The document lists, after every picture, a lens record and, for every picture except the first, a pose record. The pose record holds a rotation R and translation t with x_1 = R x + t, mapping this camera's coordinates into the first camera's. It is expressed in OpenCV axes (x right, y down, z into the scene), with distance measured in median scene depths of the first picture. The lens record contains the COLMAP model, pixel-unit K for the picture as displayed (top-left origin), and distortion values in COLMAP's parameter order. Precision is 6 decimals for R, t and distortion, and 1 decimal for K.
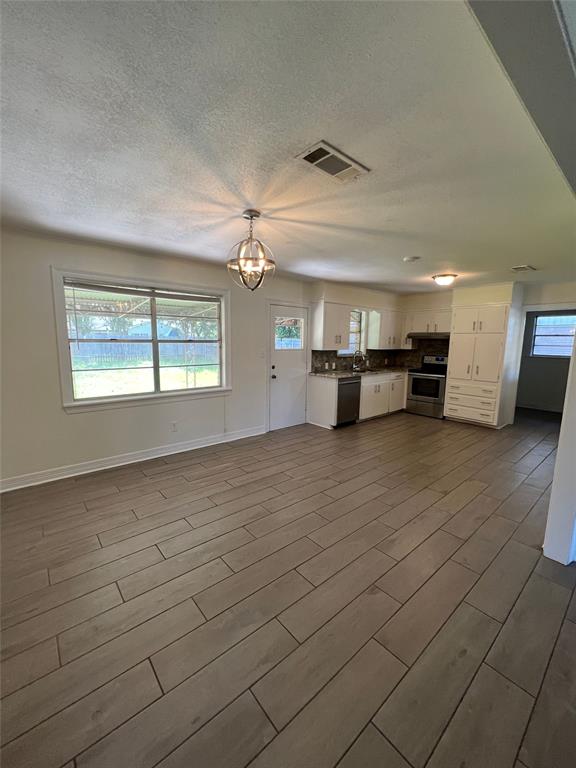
lens RADIAL K [[309.4, 0, 288.0], [0, 309.4, 384.0], [0, 0, 1]] dist [-0.000986, -0.000308]
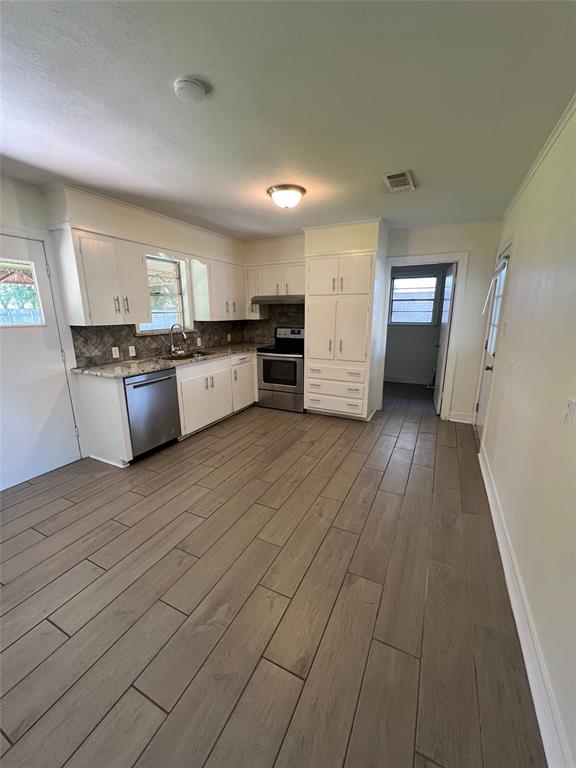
lens RADIAL K [[305.3, 0, 288.8], [0, 305.3, 380.9], [0, 0, 1]] dist [0.000534, 0.000140]
pose [[0.919841, -0.101313, 0.378983, 0.198263], [0.068980, 0.992795, 0.097980, -0.039123], [-0.386179, -0.063984, 0.920202, 0.345412]]
